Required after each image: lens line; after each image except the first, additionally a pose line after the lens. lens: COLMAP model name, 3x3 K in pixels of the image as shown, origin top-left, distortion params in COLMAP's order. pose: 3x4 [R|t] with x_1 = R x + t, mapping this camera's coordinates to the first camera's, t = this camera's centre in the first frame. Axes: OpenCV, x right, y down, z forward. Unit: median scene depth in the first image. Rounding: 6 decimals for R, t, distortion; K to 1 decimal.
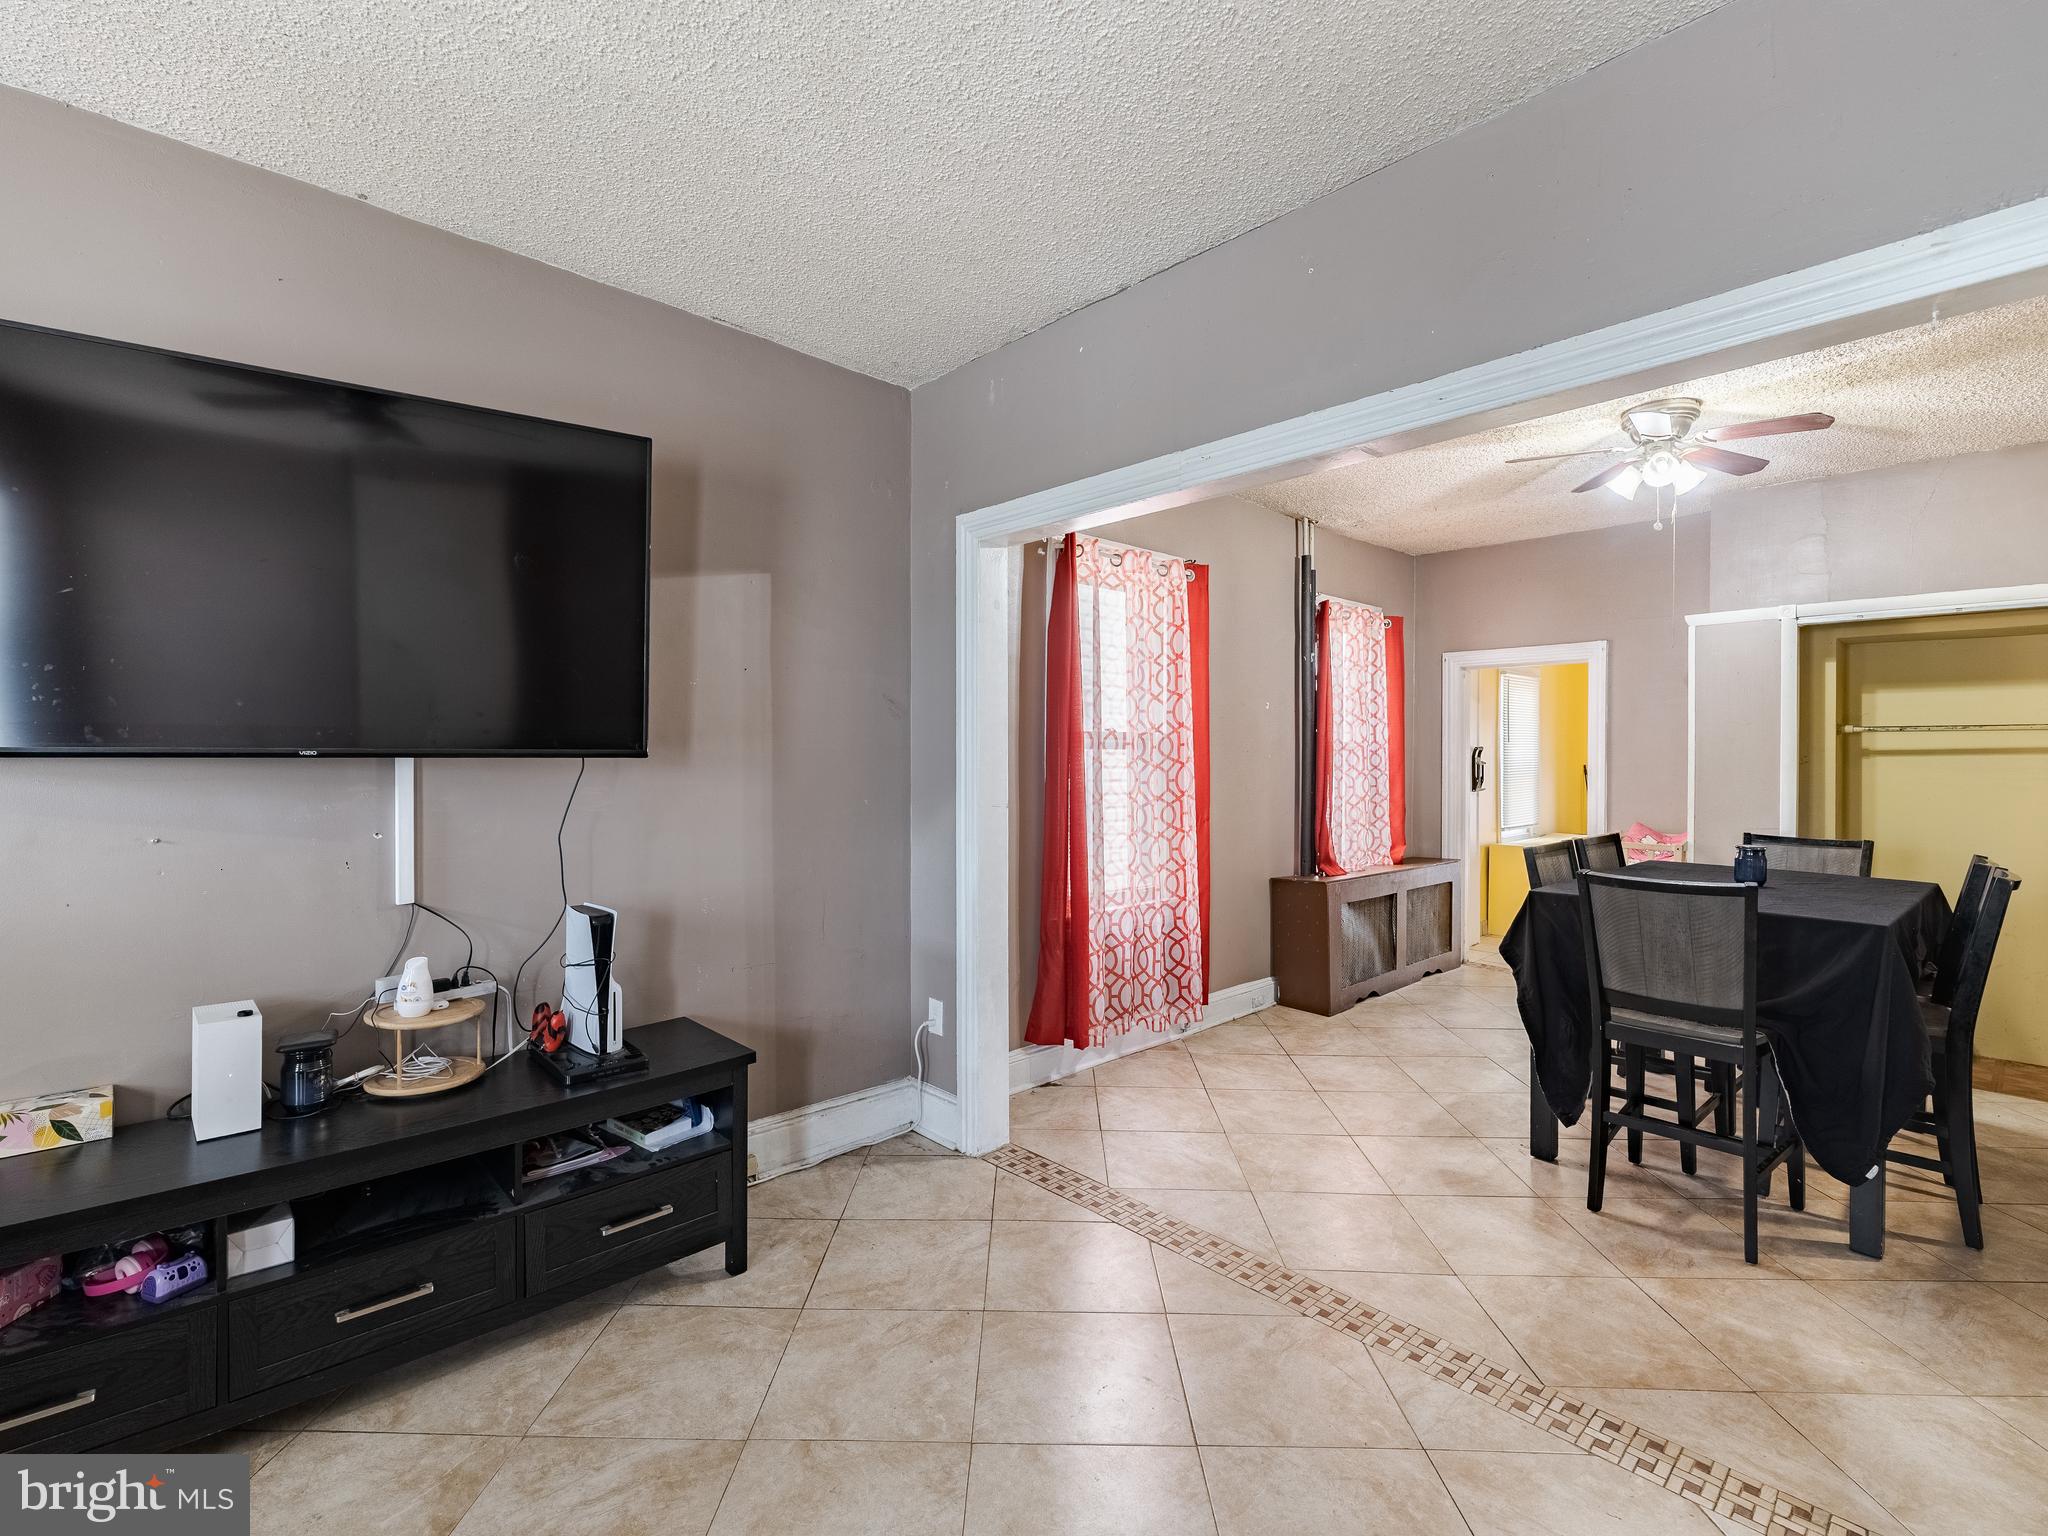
lens RADIAL K [[932.3, 0, 1016.9], [0, 932.3, 768.3], [0, 0, 1]] dist [-0.003395, 0.000977]
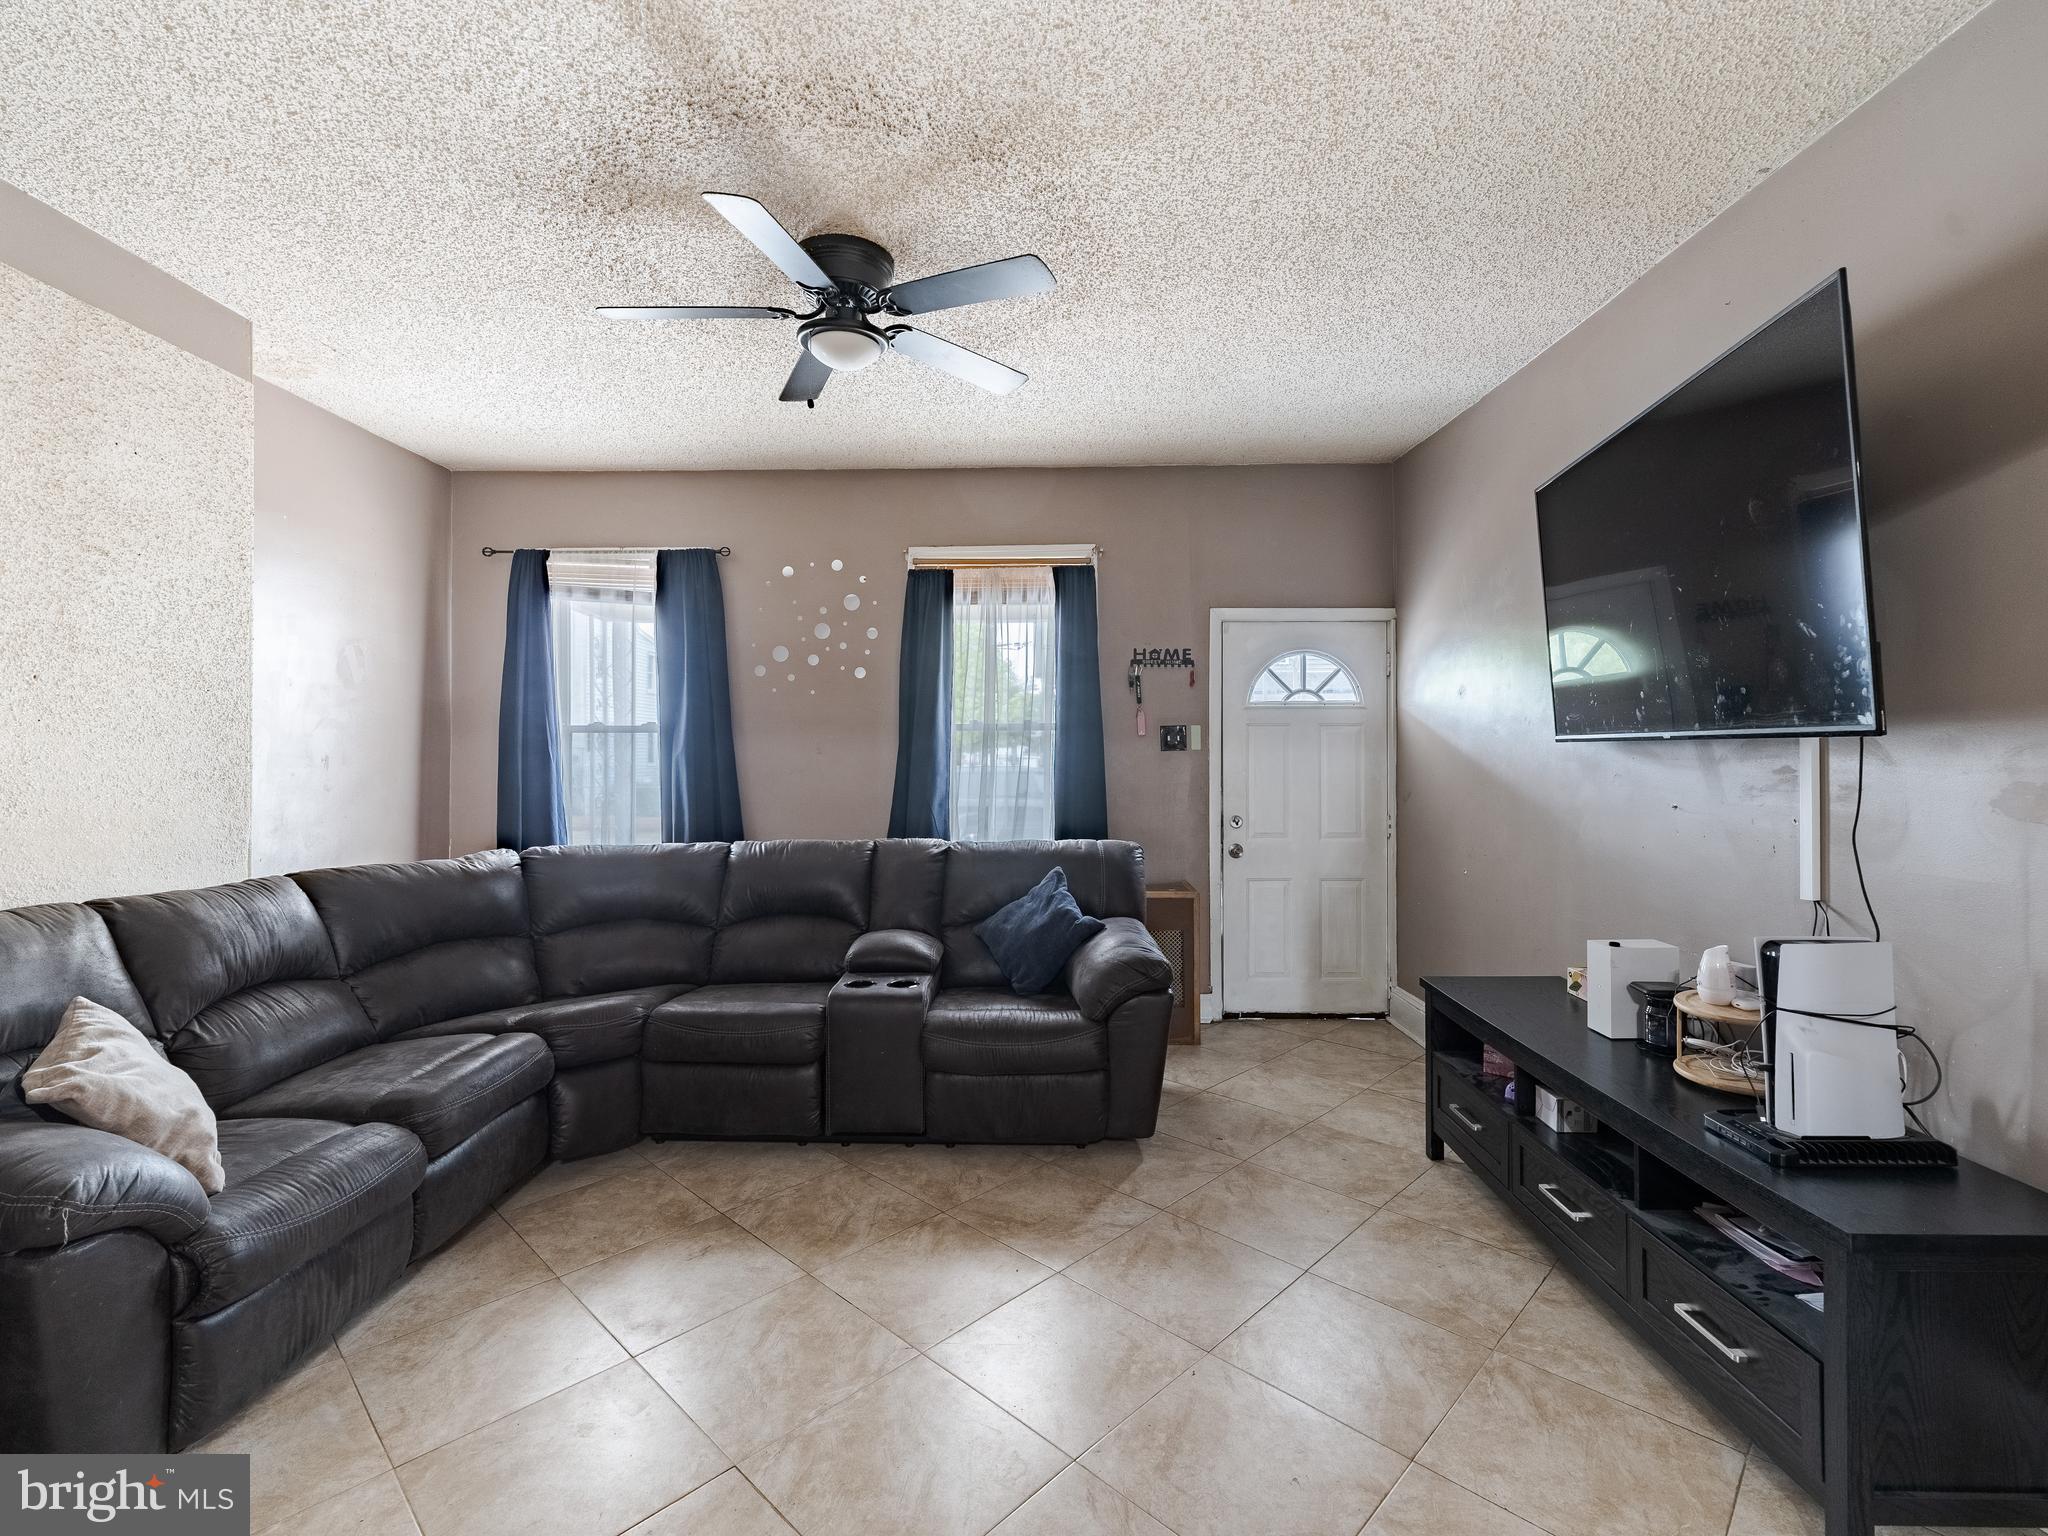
lens RADIAL K [[932.3, 0, 1024.4], [0, 932.3, 746.5], [0, 0, 1]] dist [-0.003395, 0.000977]
pose [[-0.684711, -0.002983, -0.728809, 0.285297], [-0.006041, 0.999980, 0.001583, -0.000019], [0.728790, 0.005487, -0.684716, 0.578507]]
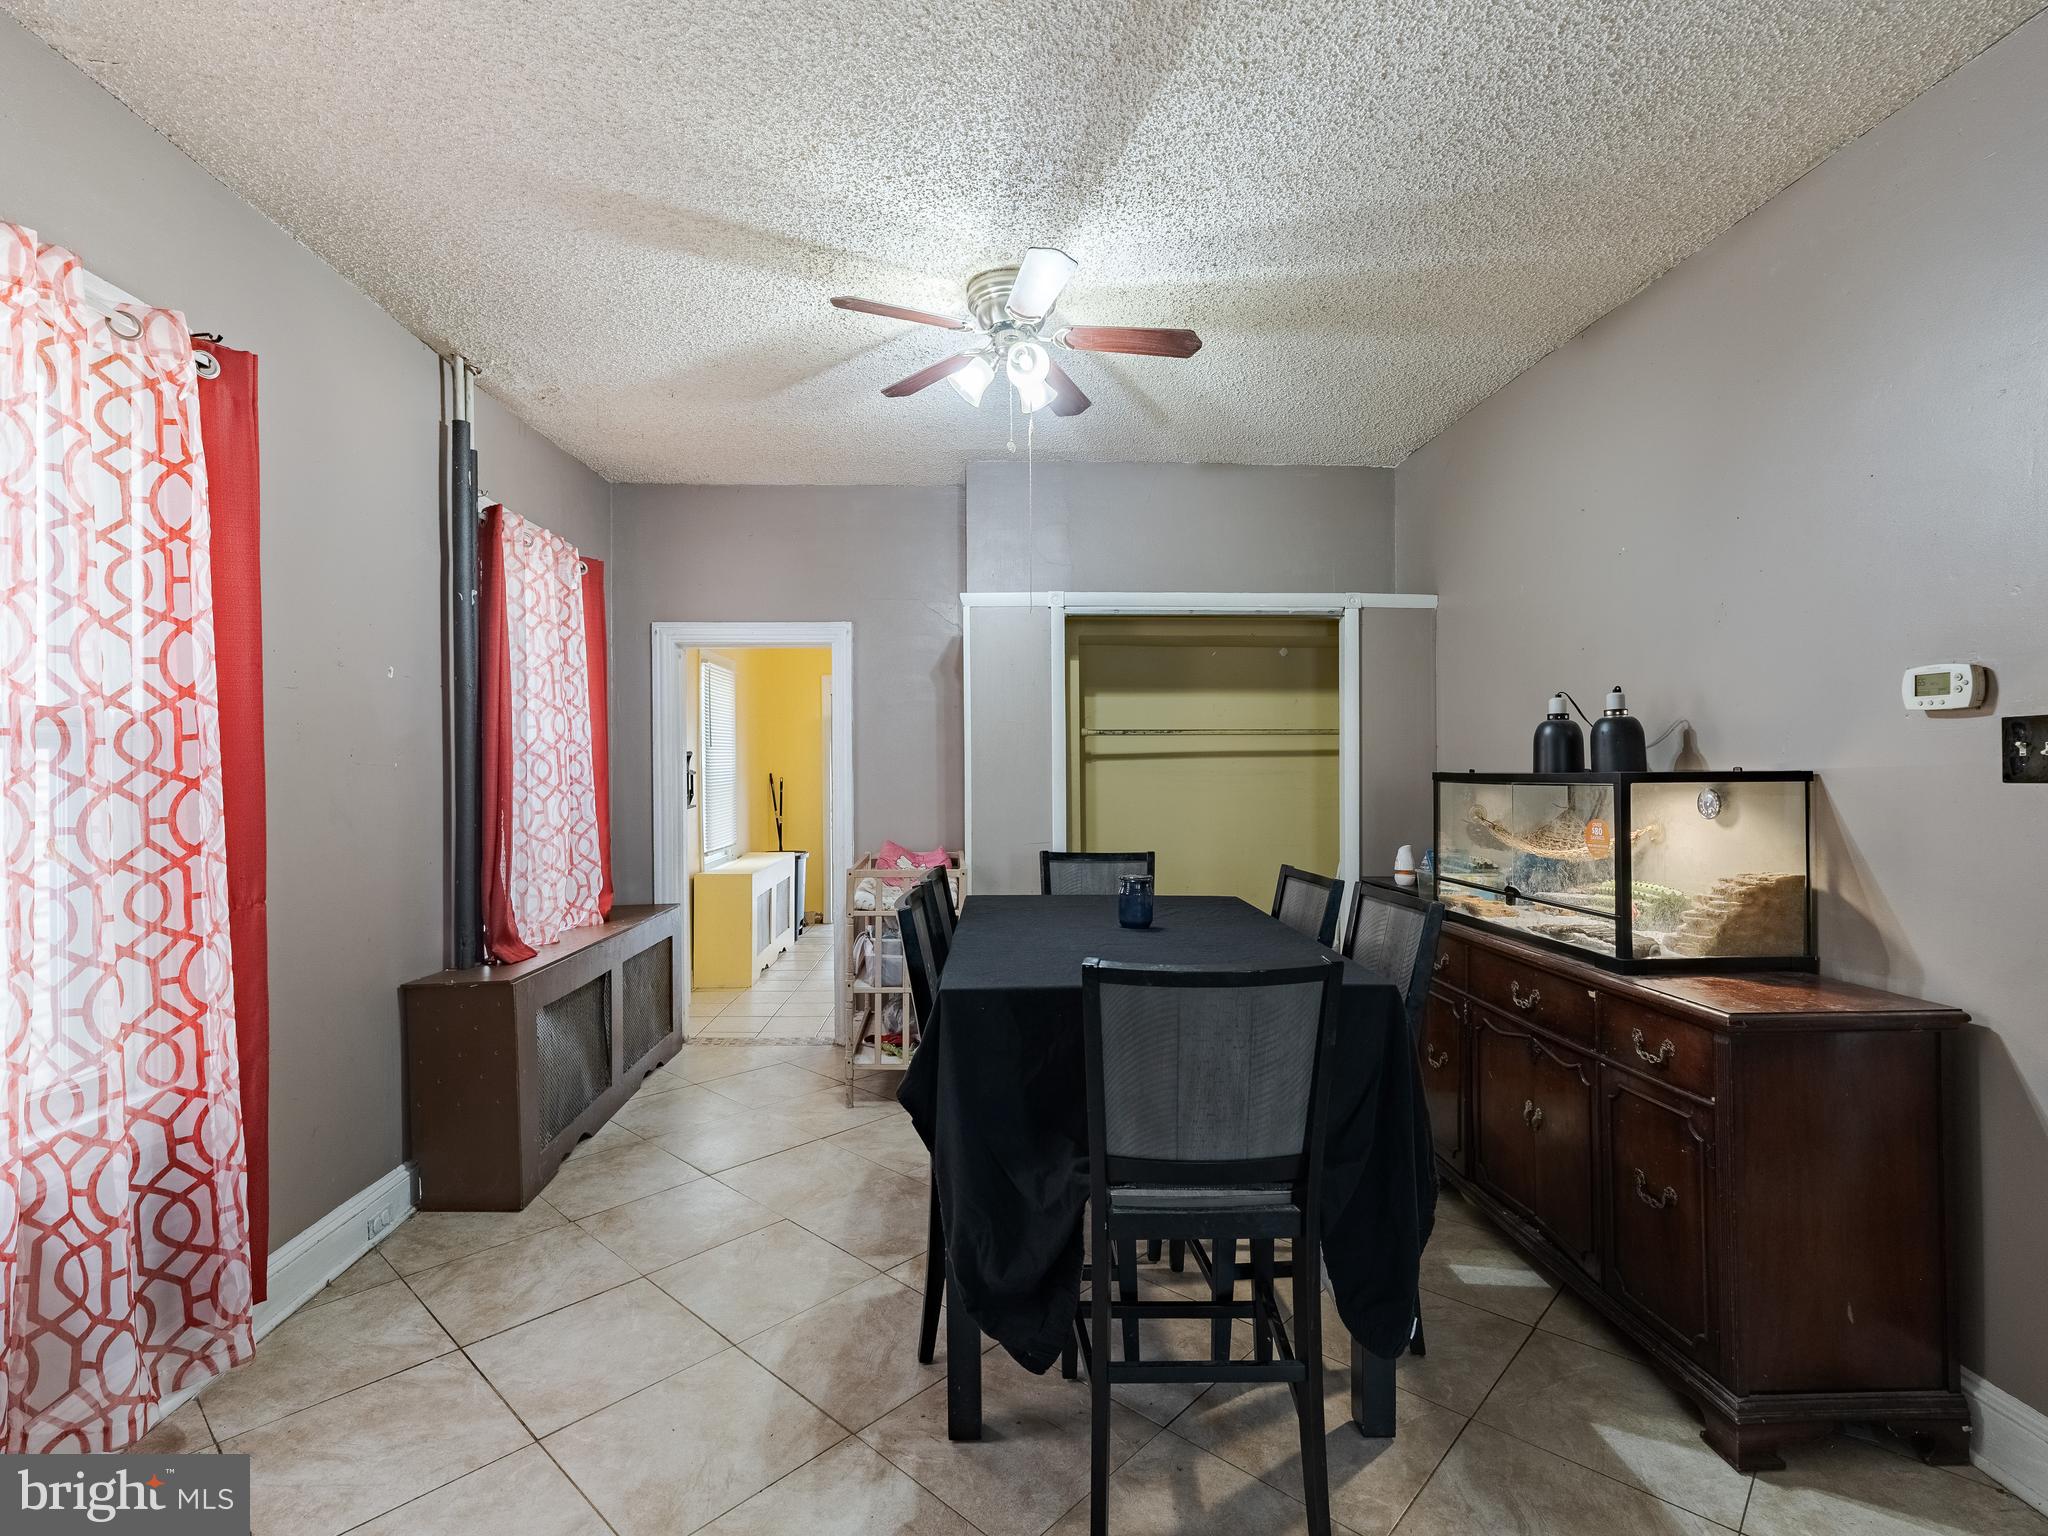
lens RADIAL K [[989.2, 0, 1006.6], [0, 989.2, 764.0], [0, 0, 1]] dist [0.003974, -0.002114]
pose [[0.656905, -0.005726, 0.753952, 0.079242], [0.016794, 0.999834, -0.007039, -0.003632], [-0.753786, 0.017286, 0.656892, 0.407900]]
